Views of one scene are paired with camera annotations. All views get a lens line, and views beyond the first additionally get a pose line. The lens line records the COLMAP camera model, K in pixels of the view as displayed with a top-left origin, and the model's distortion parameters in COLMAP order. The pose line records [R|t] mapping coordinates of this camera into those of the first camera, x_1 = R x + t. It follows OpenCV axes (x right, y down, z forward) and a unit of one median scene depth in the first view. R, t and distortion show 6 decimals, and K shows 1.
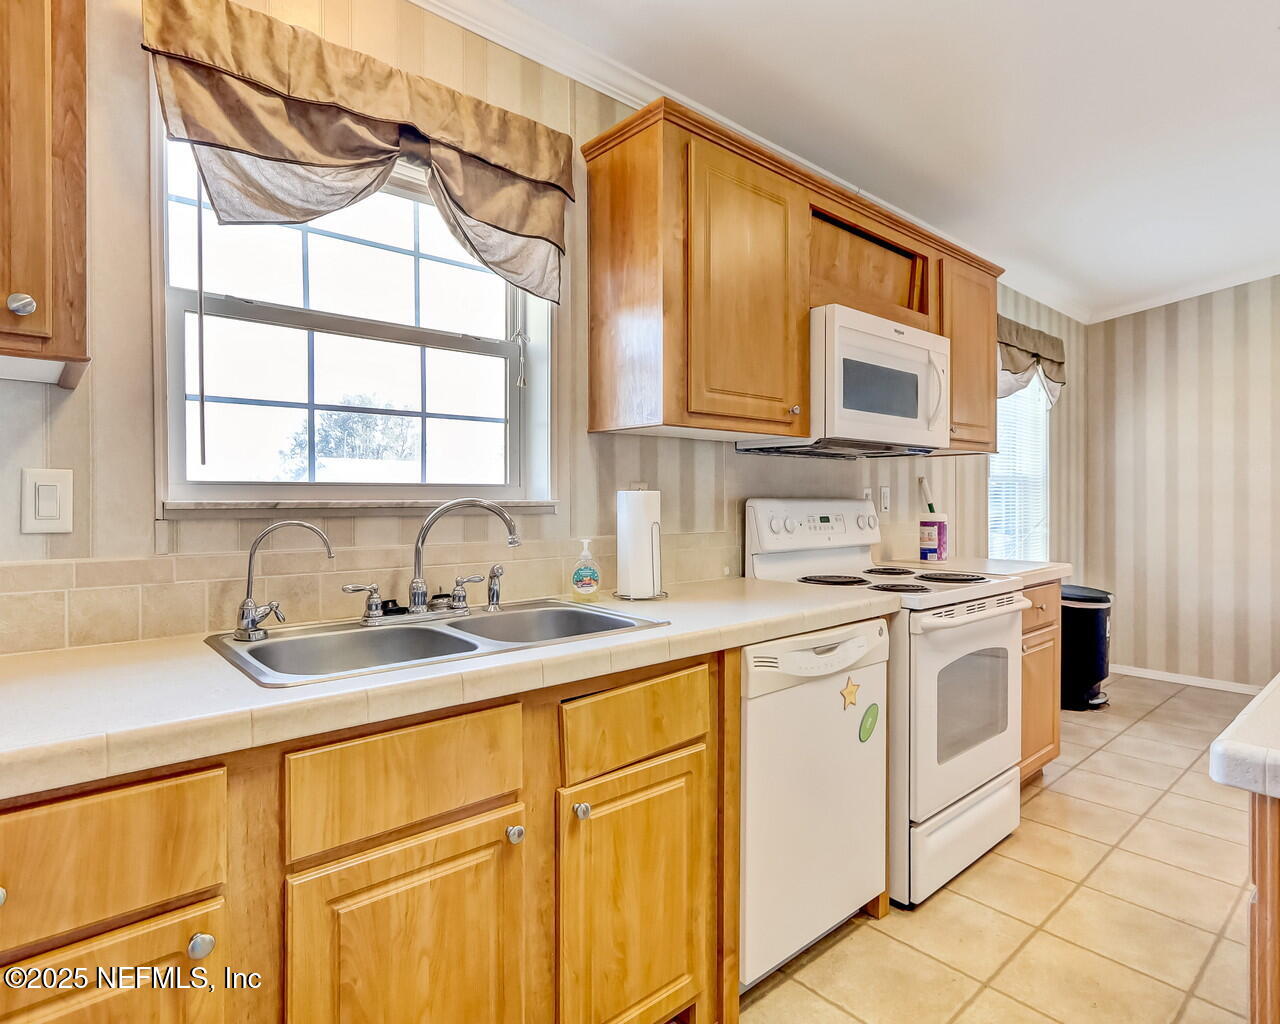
lens RADIAL K [[701.7, 0, 640.4], [0, 701.7, 497.7], [0, 0, 1]] dist [-0.003129, -0.001107]
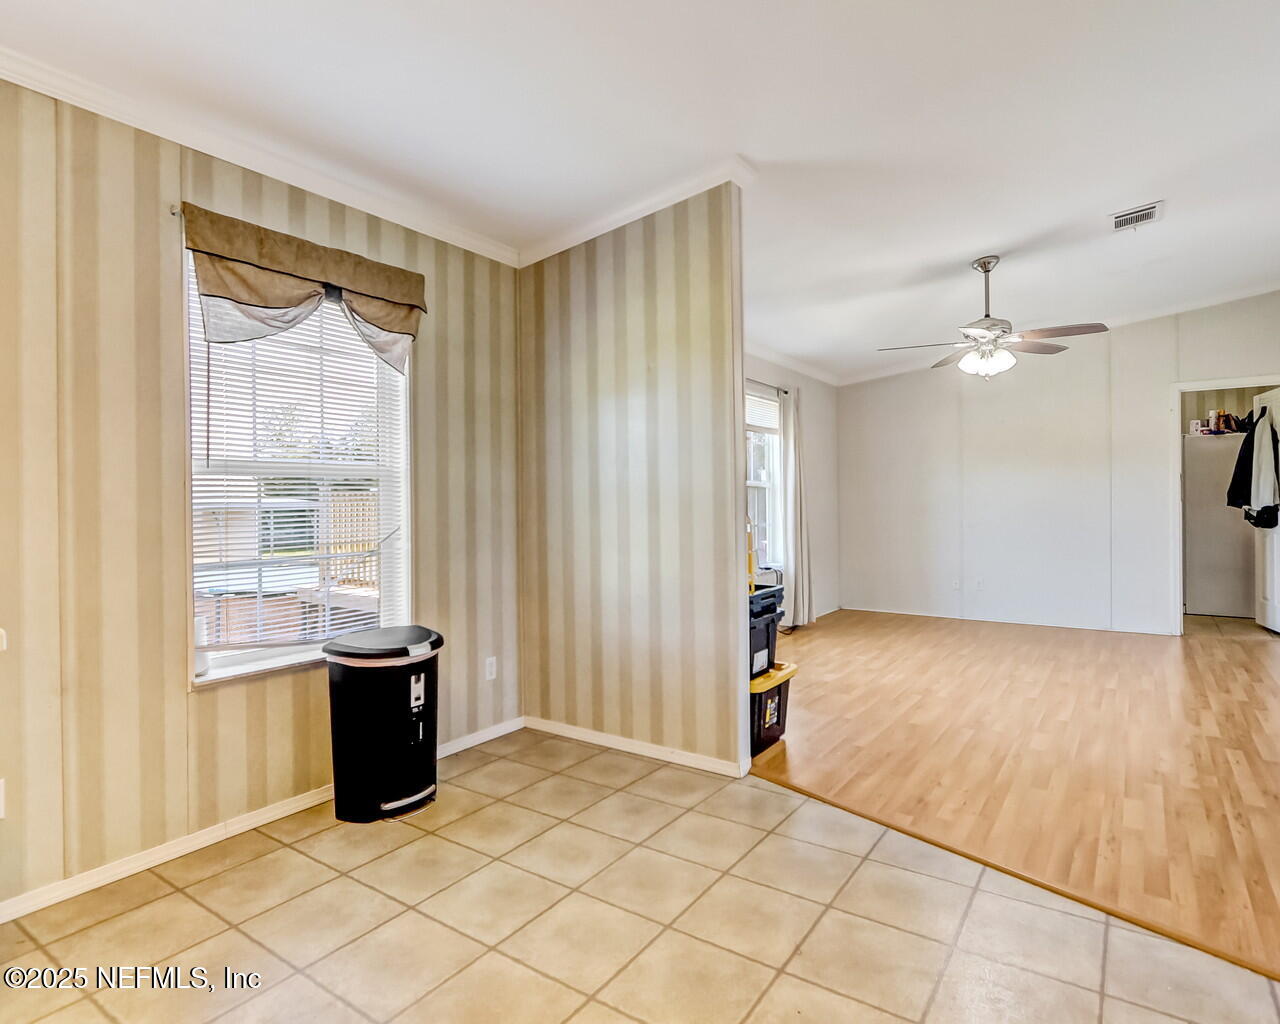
lens RADIAL K [[701.7, 0, 640.4], [0, 701.7, 497.7], [0, 0, 1]] dist [-0.003129, -0.001107]
pose [[0.972109, -0.021239, 0.233566, 0.584016], [0.024669, 0.999626, -0.011772, 0.011476], [-0.233229, 0.017206, 0.972270, 0.239090]]
